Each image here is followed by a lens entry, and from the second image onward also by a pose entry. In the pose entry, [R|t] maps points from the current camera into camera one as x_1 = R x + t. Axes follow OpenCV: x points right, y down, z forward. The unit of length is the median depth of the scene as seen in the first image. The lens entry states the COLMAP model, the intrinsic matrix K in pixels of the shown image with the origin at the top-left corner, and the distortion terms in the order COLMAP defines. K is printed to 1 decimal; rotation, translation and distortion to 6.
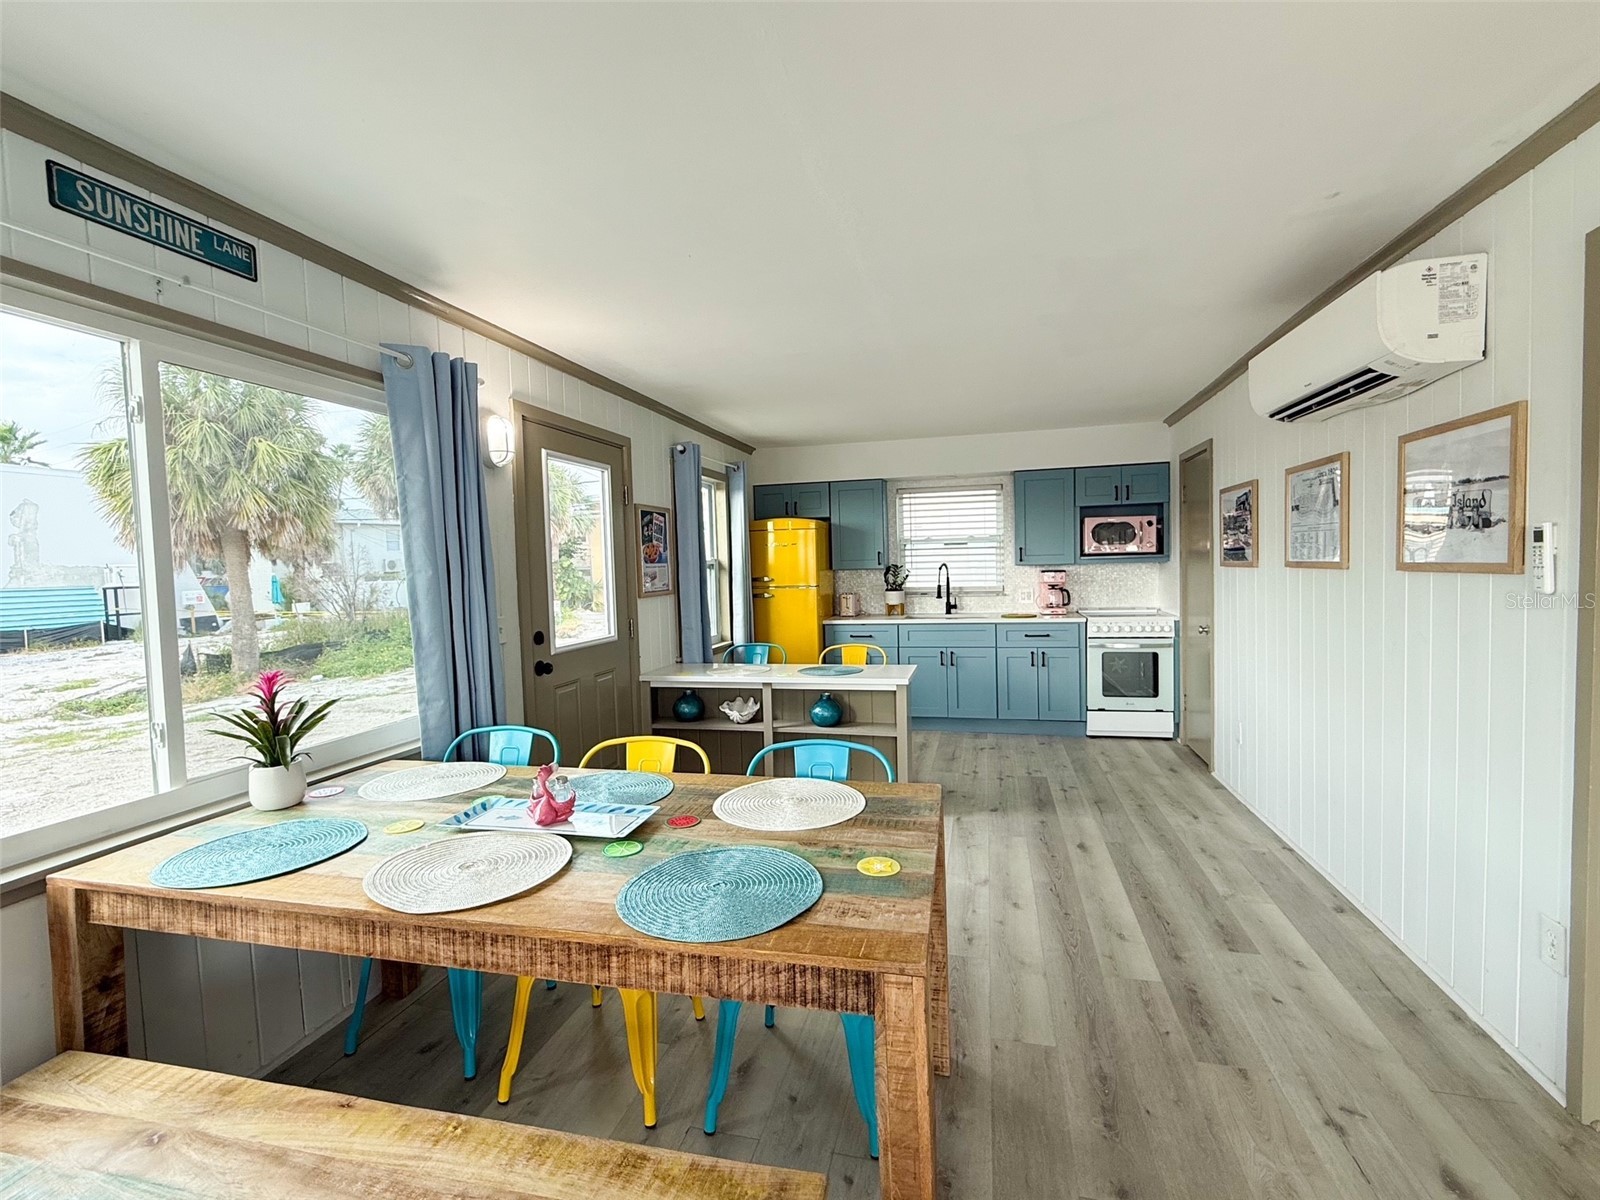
lens RADIAL K [[708.5, 0, 806.0], [0, 708.5, 599.1], [0, 0, 1]] dist [0.000053, 0.000038]
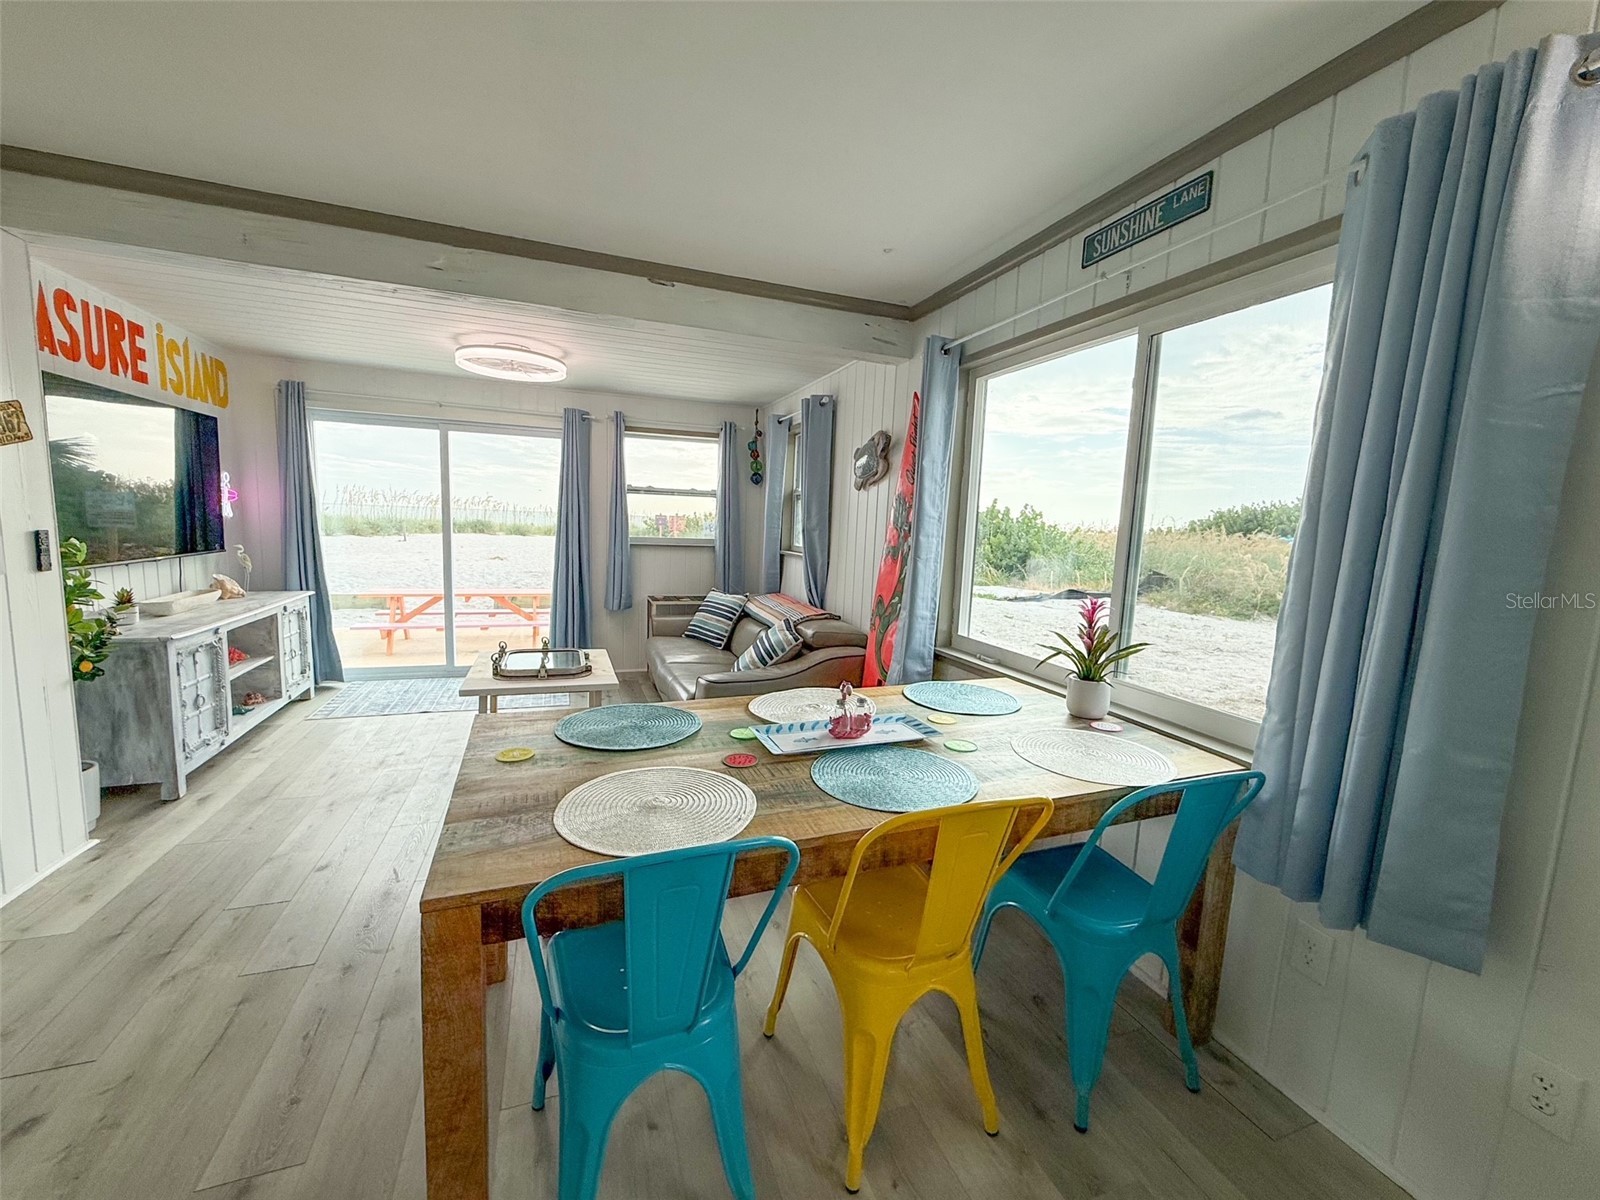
lens RADIAL K [[641.2, 0, 799.1], [0, 641.2, 600.8], [0, 0, 1]] dist [0.000111, -0.000346]
pose [[-0.824483, 0.066380, -0.561979, 0.205735], [-0.043715, 0.982657, 0.180205, -0.056411], [0.564195, 0.173143, -0.807283, 1.459791]]
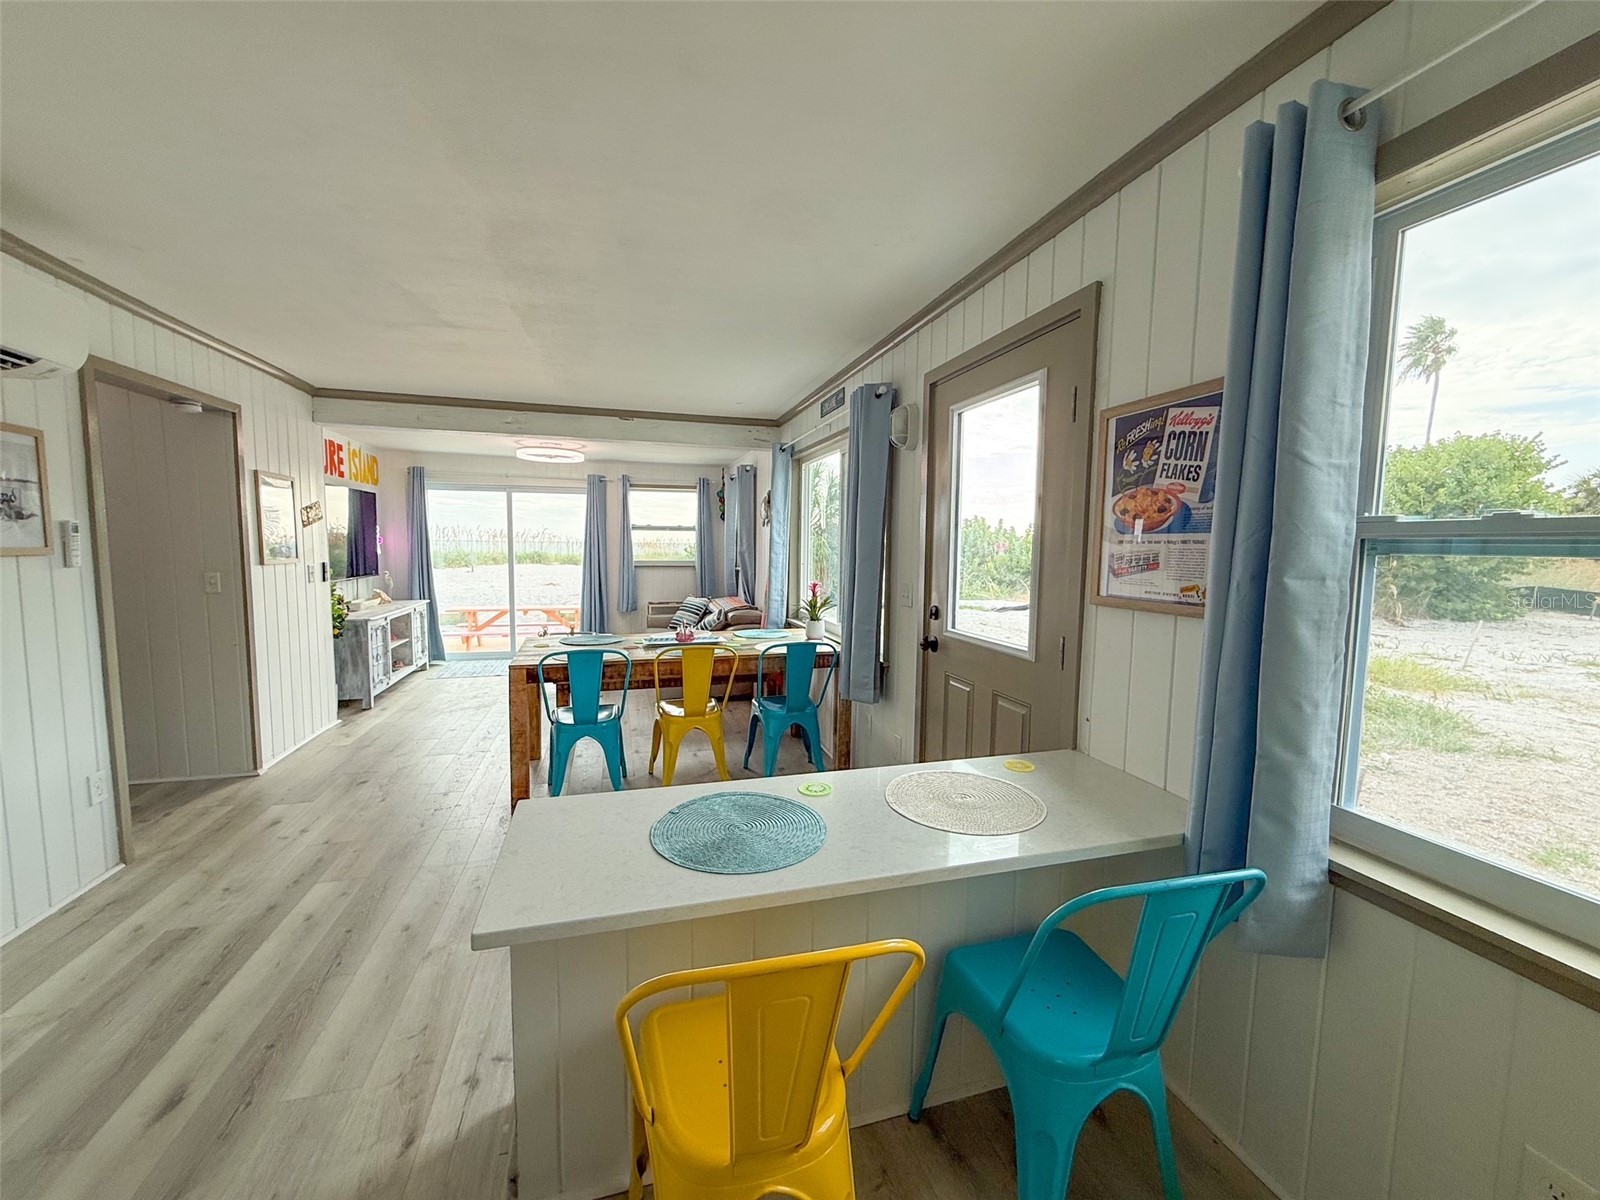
lens RADIAL K [[641.2, 0, 796.9], [0, 641.2, 602.2], [0, 0, 1]] dist [0.000111, -0.000346]
pose [[-0.864878, 0.064104, -0.497872, 0.346421], [-0.012006, 0.988887, 0.148182, -0.138279], [0.501838, 0.134137, -0.854497, 2.643712]]
